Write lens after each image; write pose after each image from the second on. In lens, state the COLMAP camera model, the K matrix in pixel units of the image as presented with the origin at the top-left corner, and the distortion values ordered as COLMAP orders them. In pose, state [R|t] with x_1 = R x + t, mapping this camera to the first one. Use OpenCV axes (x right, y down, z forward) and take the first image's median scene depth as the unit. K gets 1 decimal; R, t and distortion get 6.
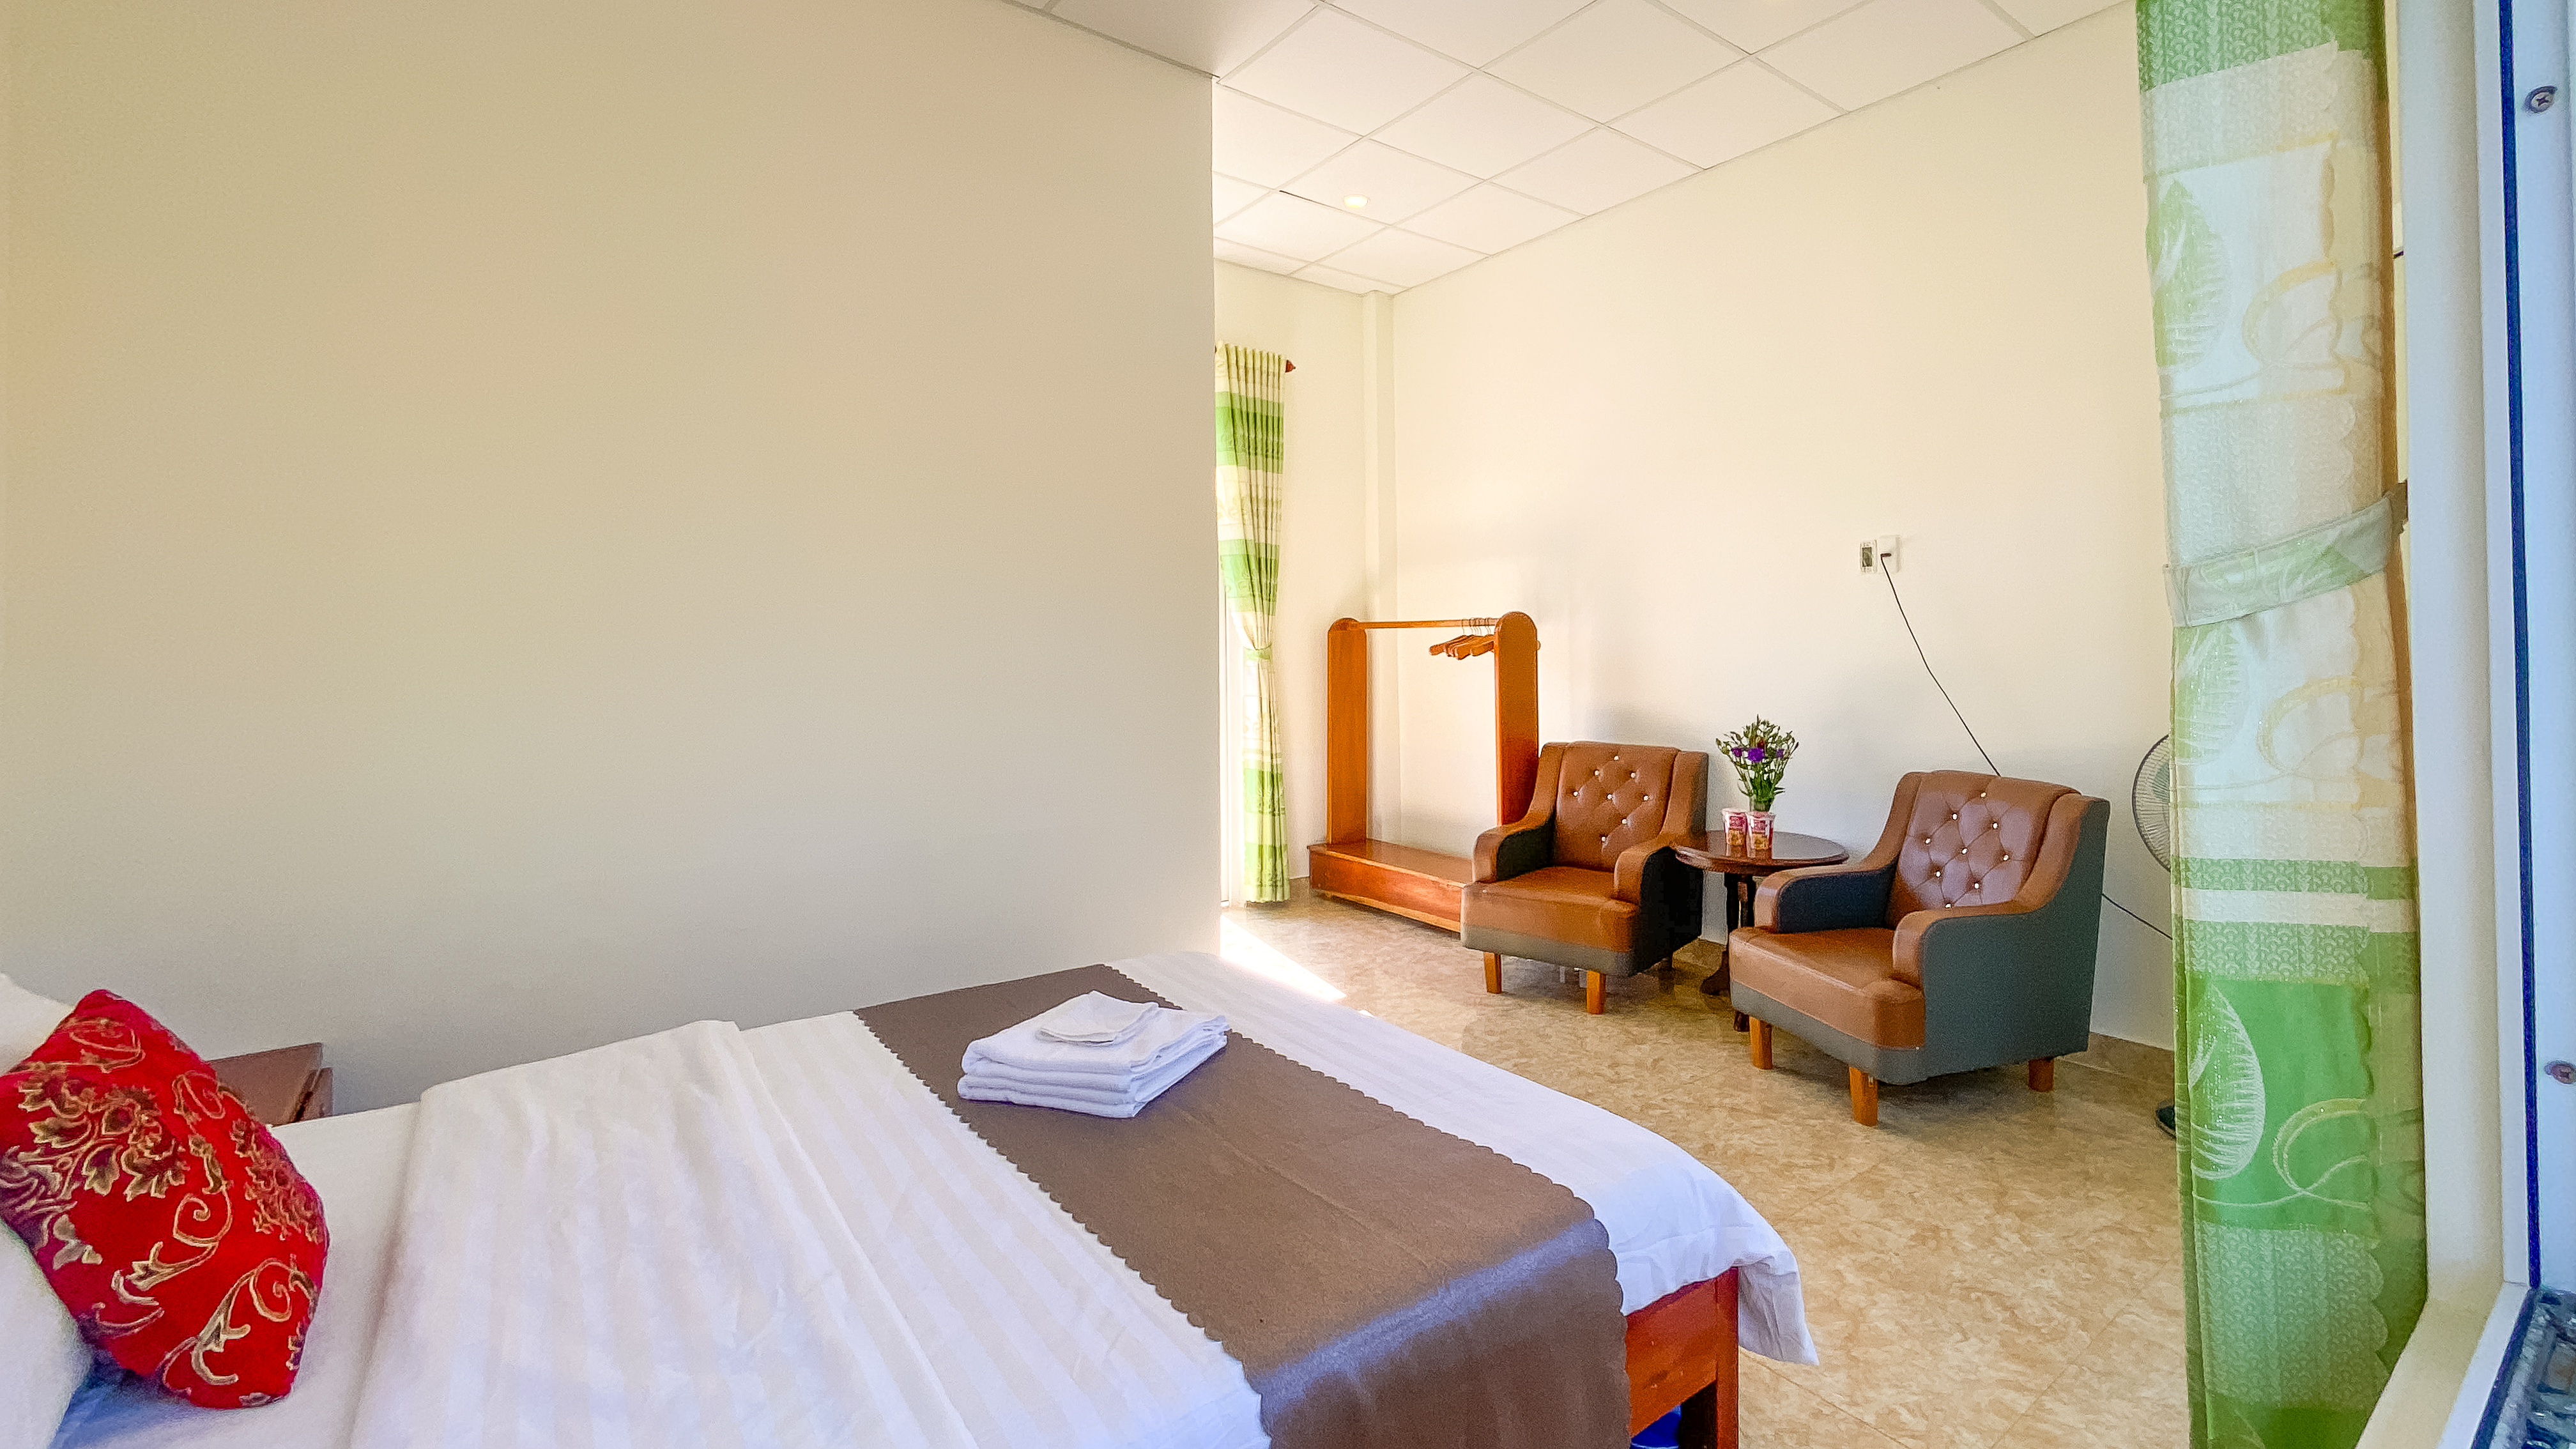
lens RADIAL K [[1076.8, 0, 1426.7], [0, 1076.8, 636.0], [0, 0, 1]] dist [-0.002064, 0.001091]
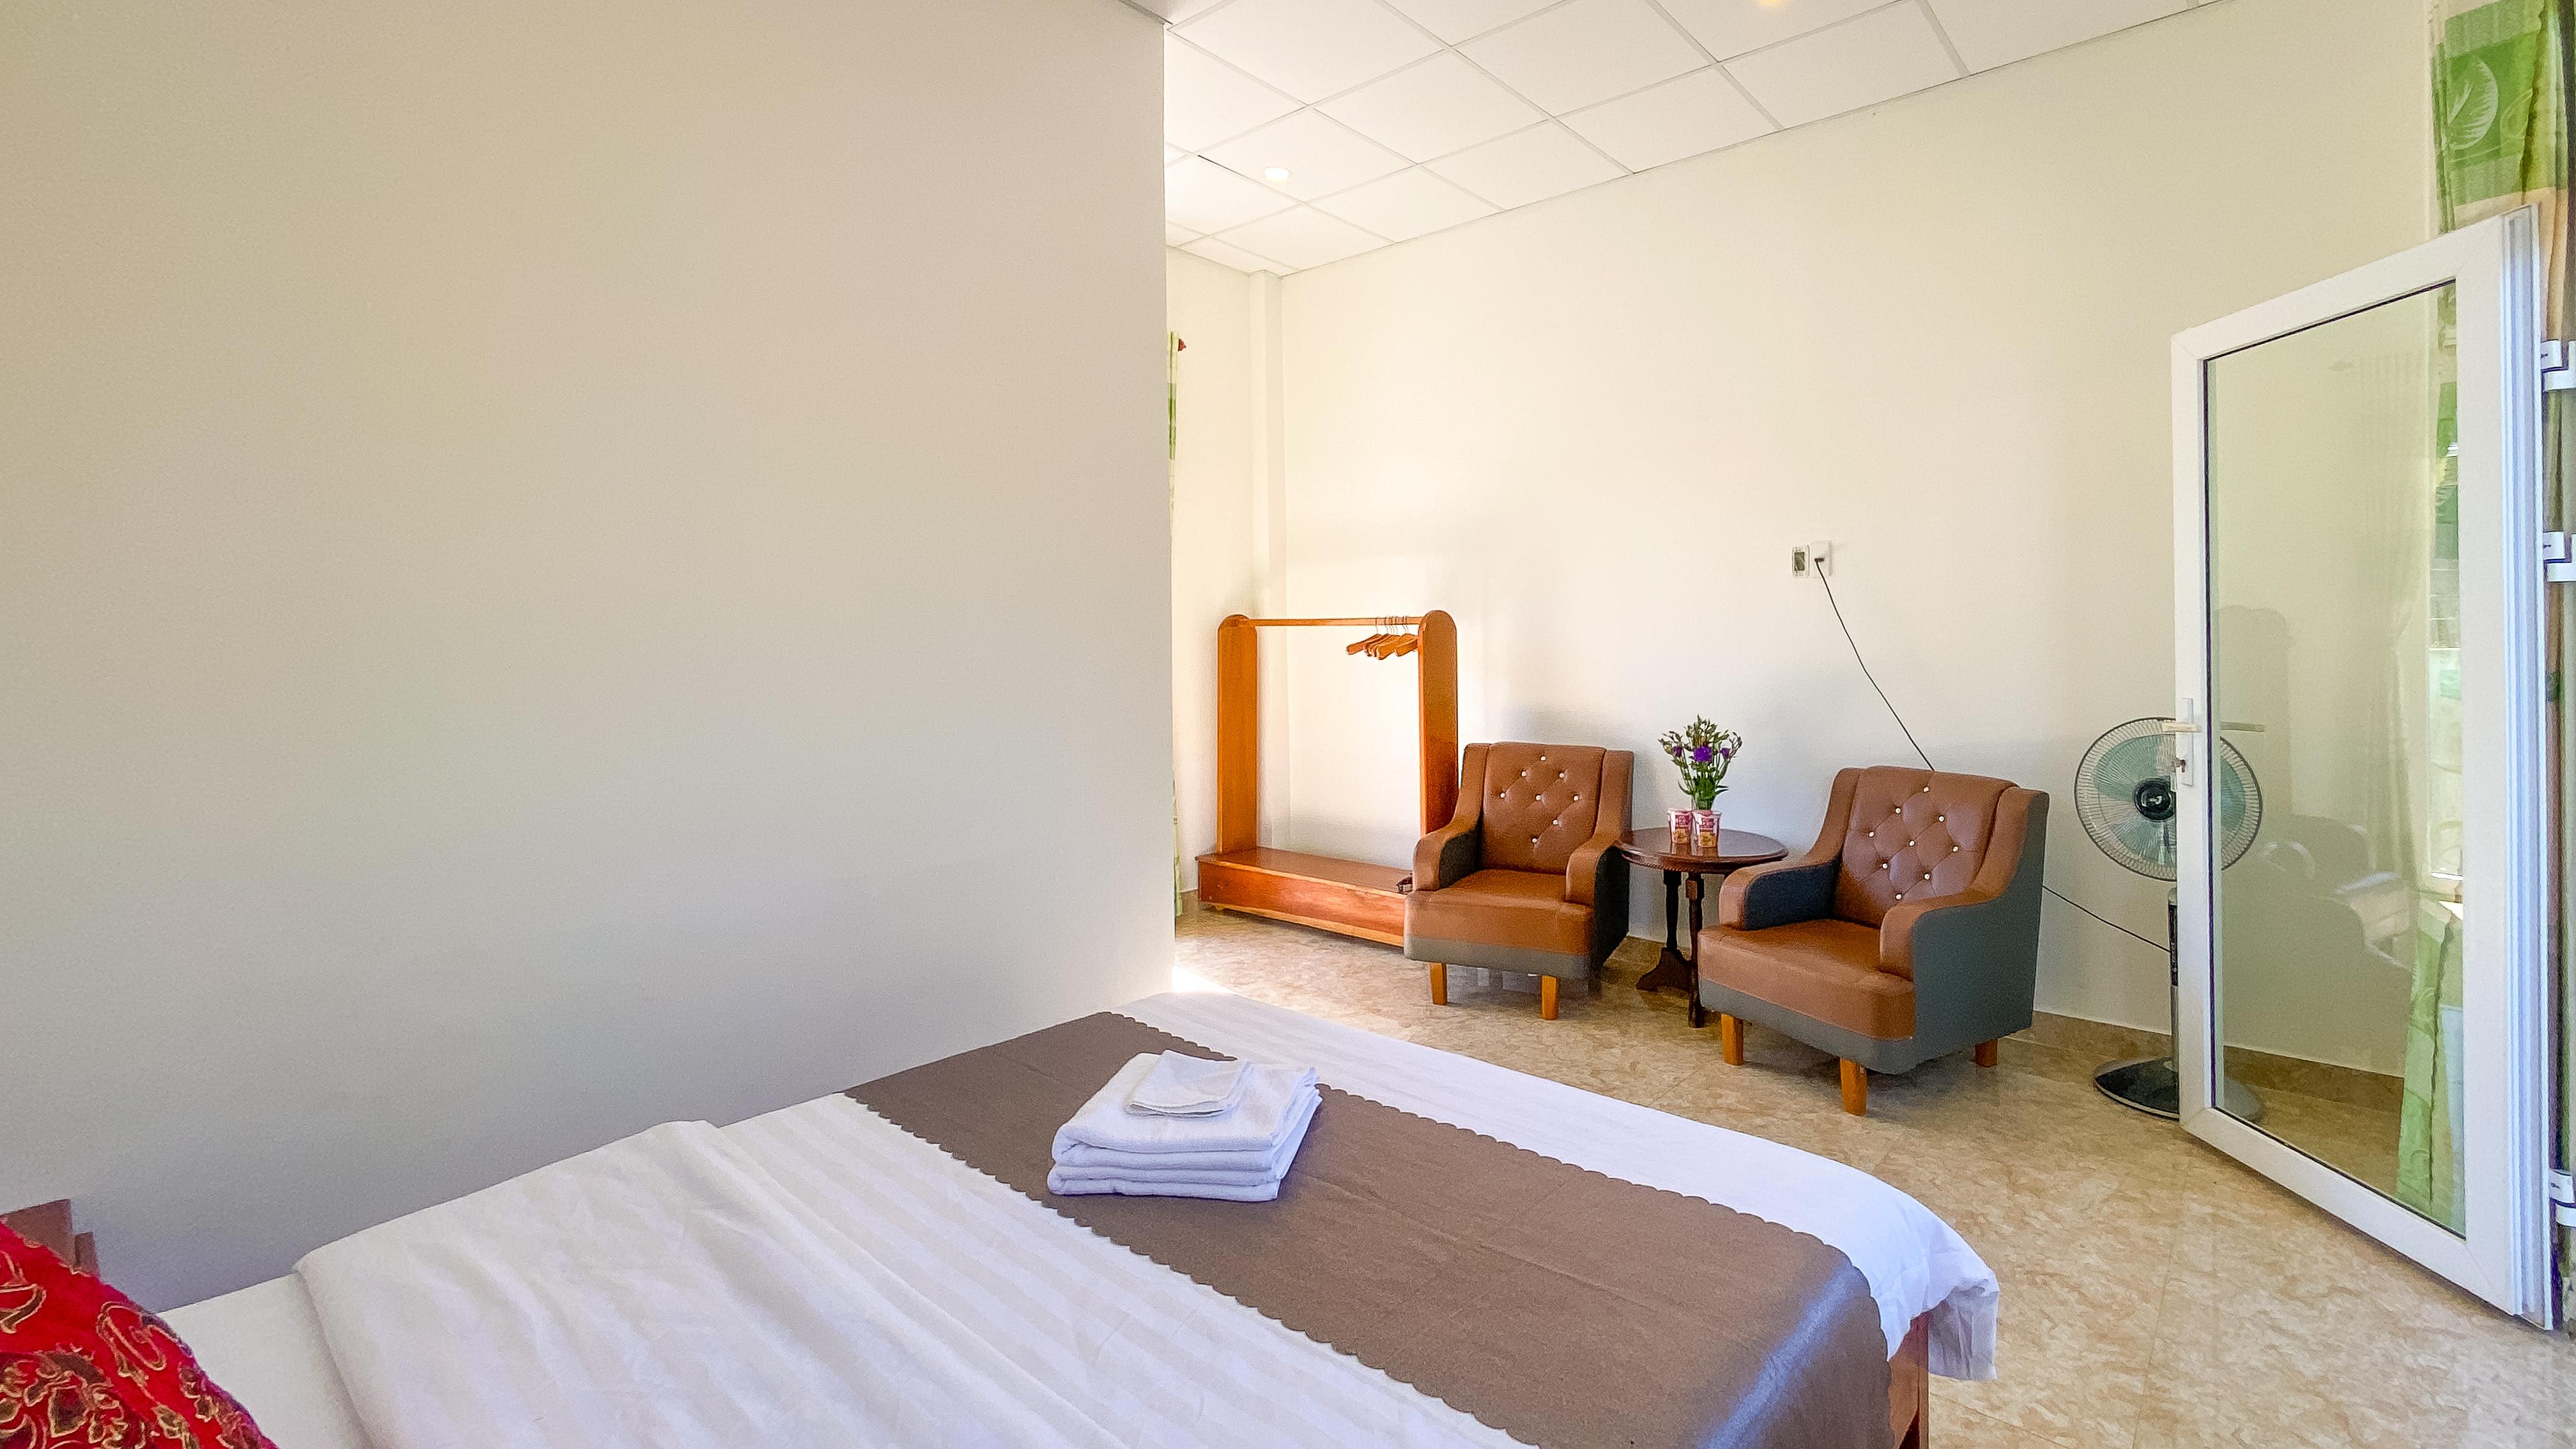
lens RADIAL K [[1076.8, 0, 1420.0], [0, 1076.8, 636.2], [0, 0, 1]] dist [-0.002064, 0.001091]
pose [[0.979975, 0.001752, 0.199111, -0.166980], [-0.003280, 0.999968, 0.007347, -0.008298], [-0.199092, -0.007853, 0.979949, 0.061519]]
